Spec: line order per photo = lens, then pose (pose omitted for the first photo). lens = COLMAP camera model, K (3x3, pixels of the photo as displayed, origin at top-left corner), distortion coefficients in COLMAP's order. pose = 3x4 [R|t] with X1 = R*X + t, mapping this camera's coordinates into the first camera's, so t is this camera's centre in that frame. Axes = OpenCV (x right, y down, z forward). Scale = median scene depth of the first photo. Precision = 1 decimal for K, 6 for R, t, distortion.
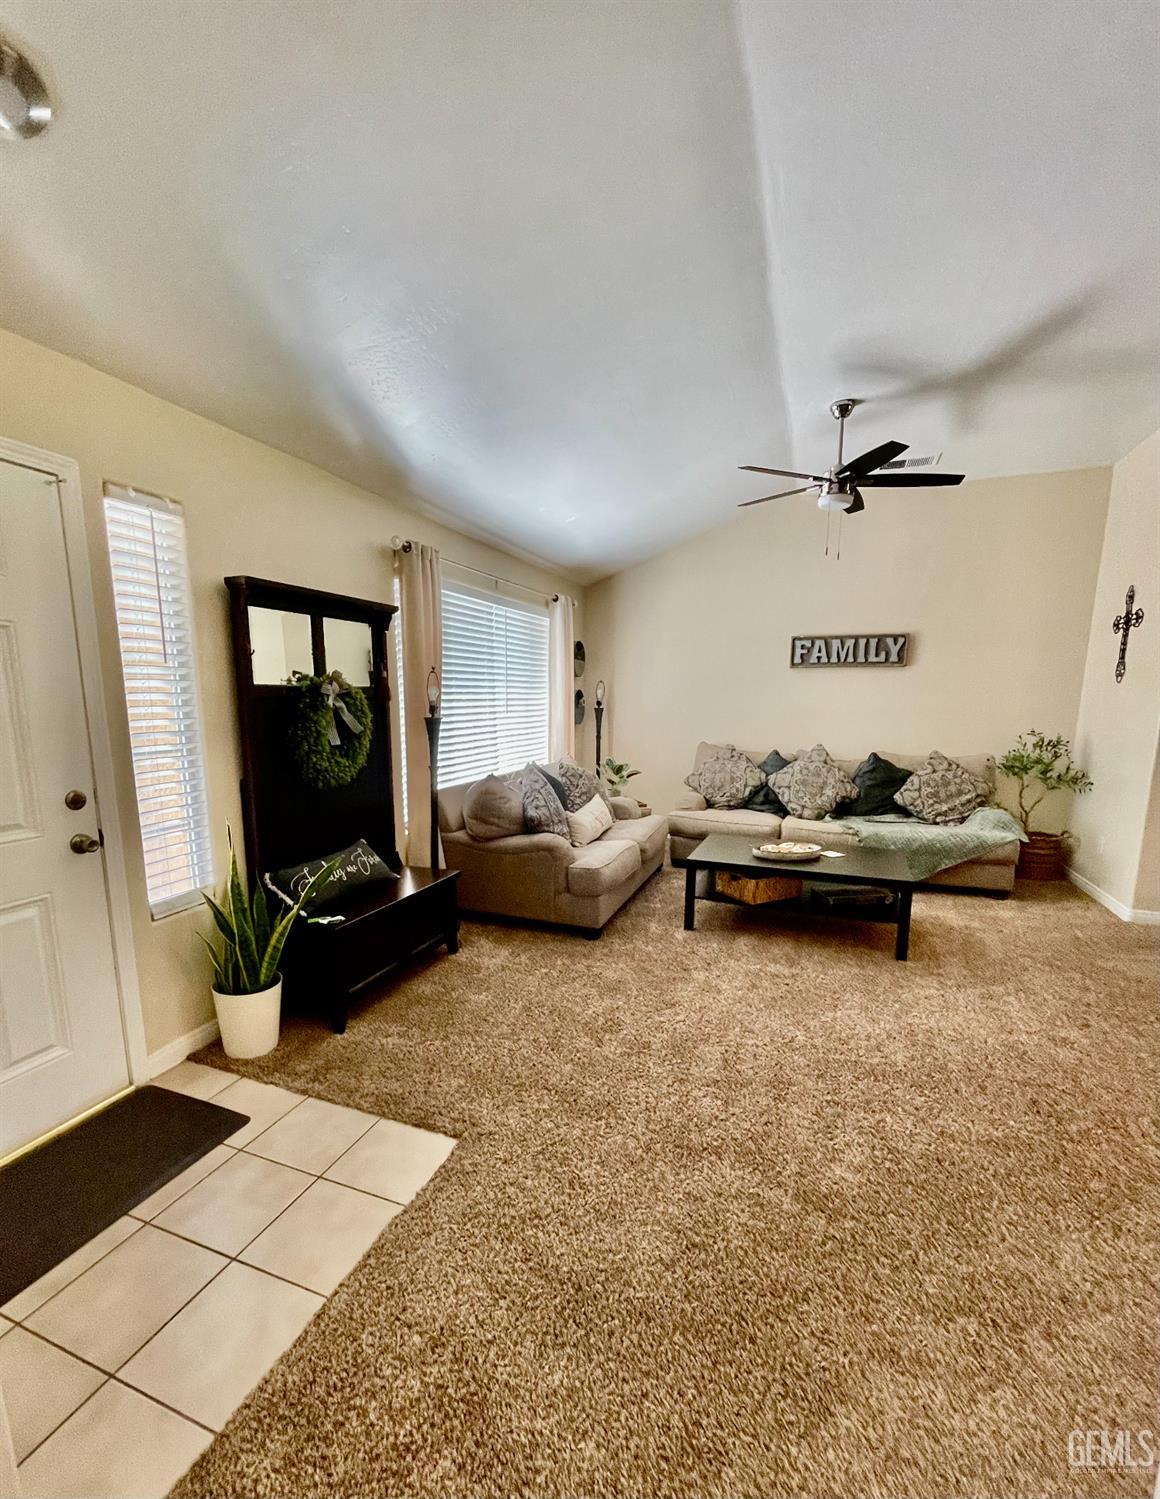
lens RADIAL K [[656.3, 0, 564.8], [0, 656.3, 807.2], [0, 0, 1]] dist [-0.001104, -0.000356]
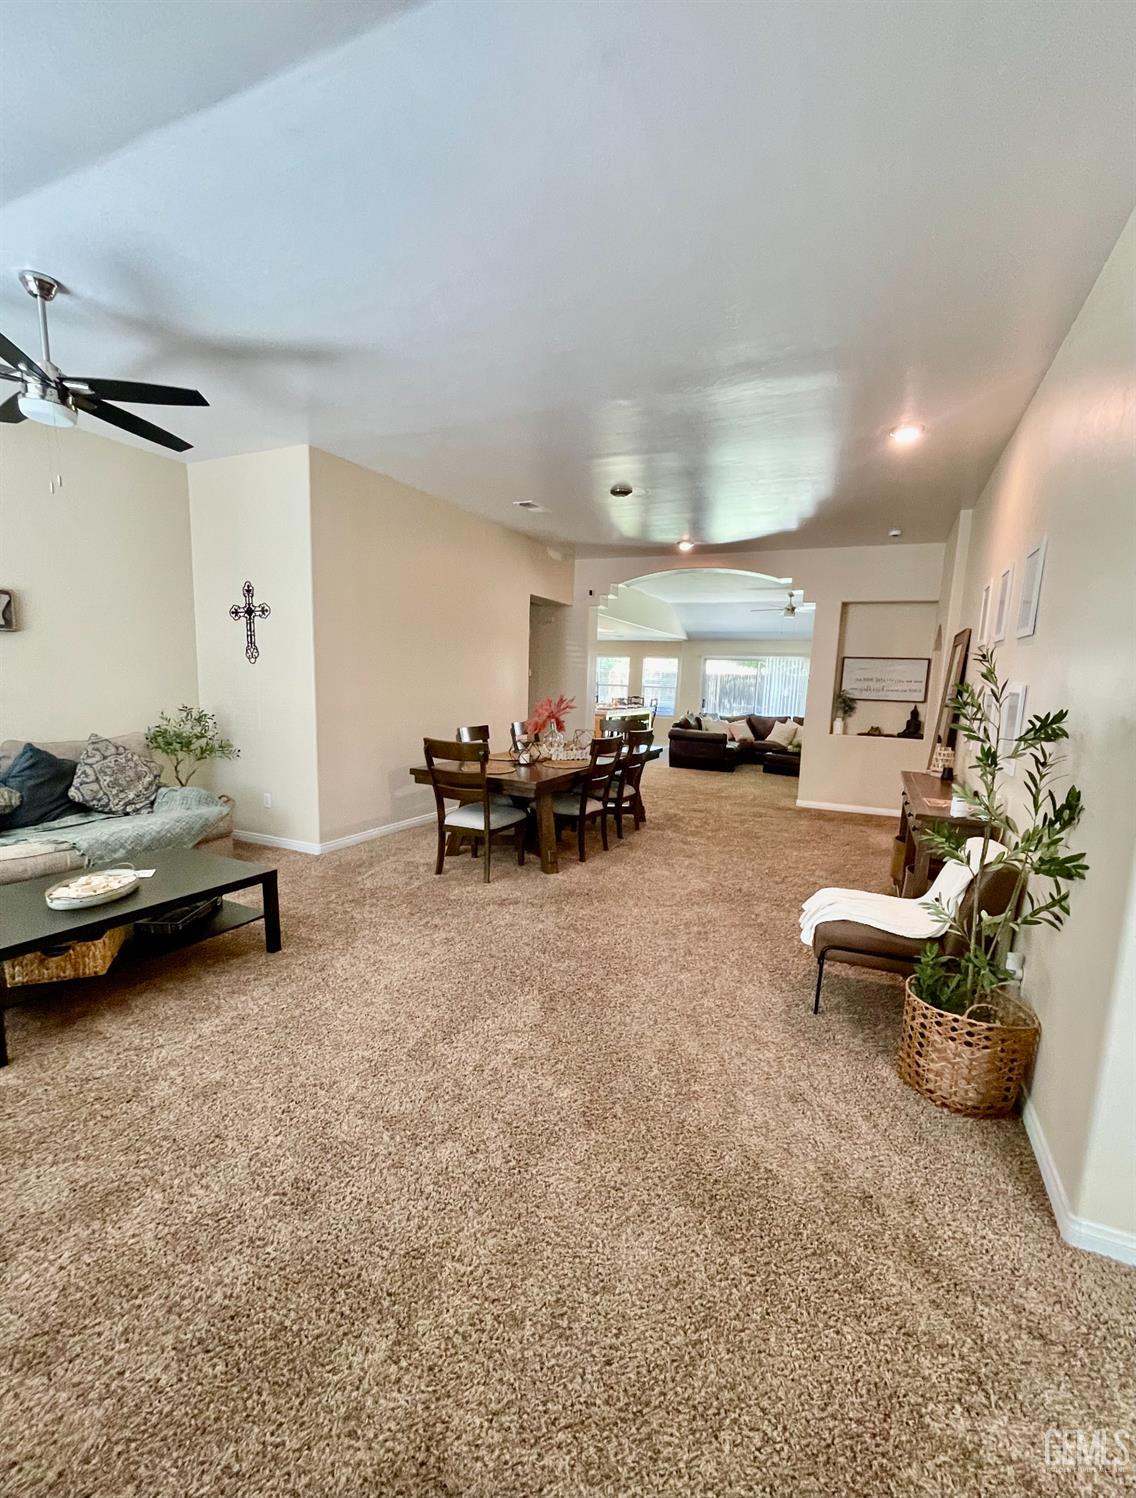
lens RADIAL K [[638.7, 0, 575.3], [0, 638.7, 776.3], [0, 0, 1]] dist [0.001658, 0.000130]
pose [[0.069731, -0.152126, 0.985898, -0.242465], [0.137046, 0.980394, 0.141583, -0.065253], [-0.988107, 0.125241, 0.089212, 0.306915]]
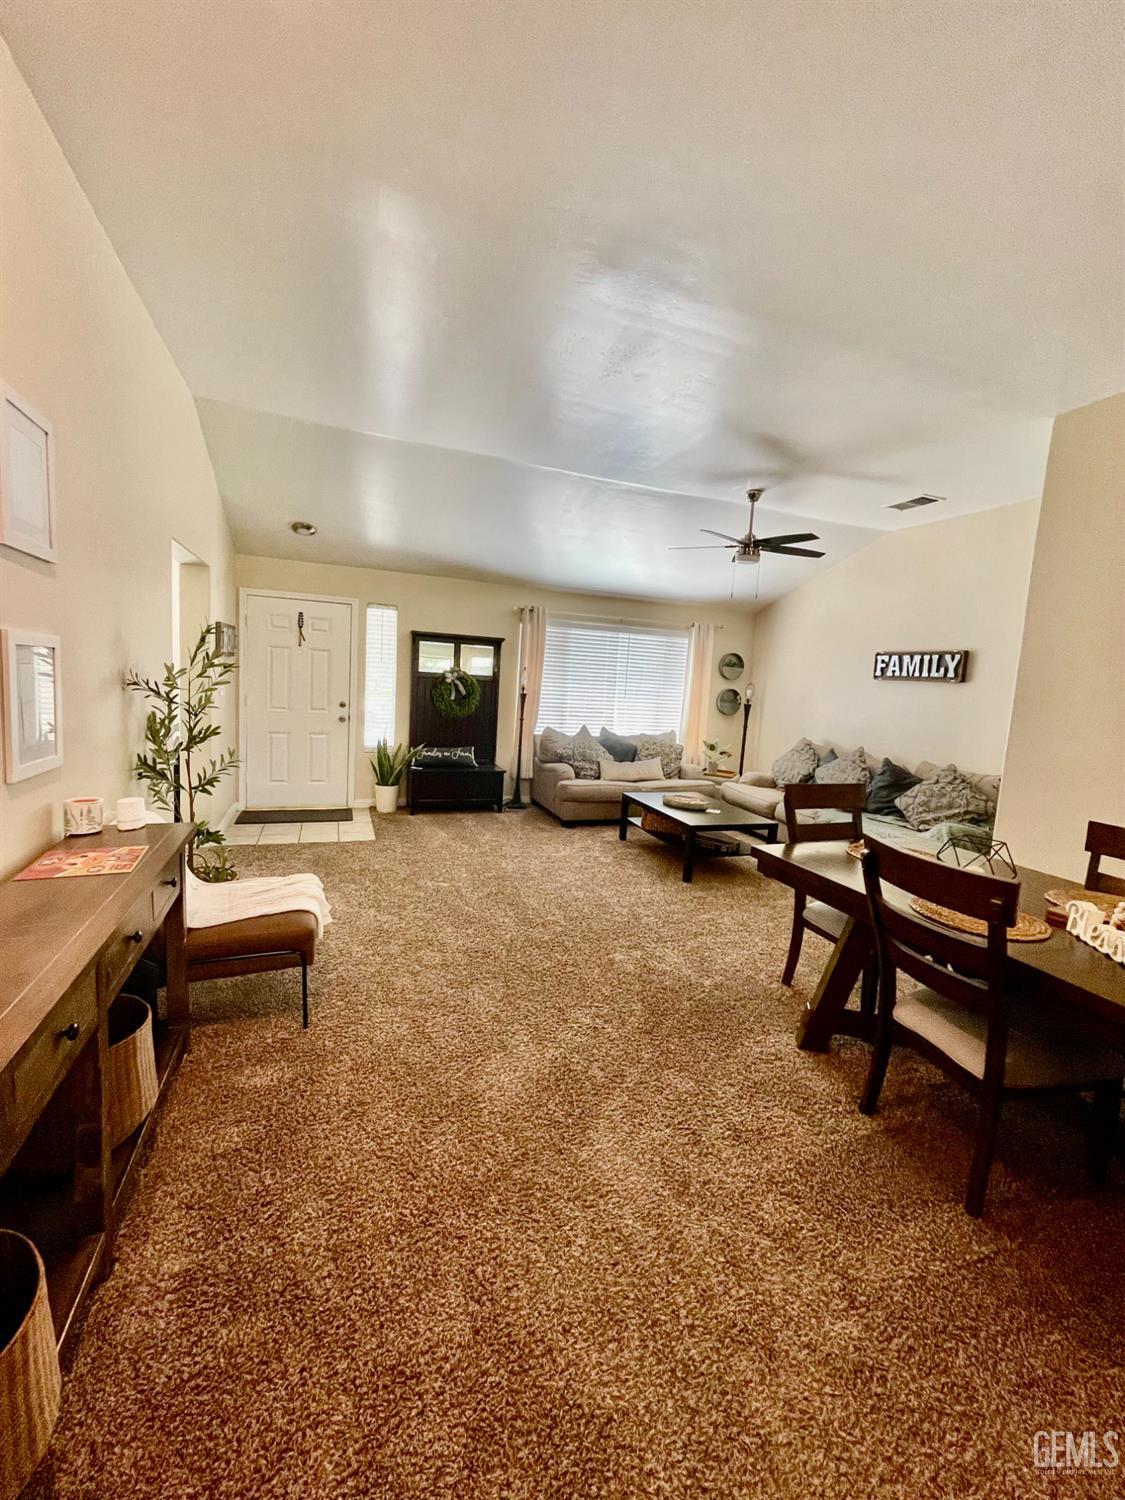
lens RADIAL K [[599.1, 0, 562.5], [0, 599.1, 750.0], [0, 0, 1]] dist [0.000303, 0.000130]
pose [[0.673411, 0.127872, -0.728126, 0.852261], [-0.183687, 0.982981, 0.002745, 0.000554], [0.716085, 0.131898, 0.685438, -0.075394]]
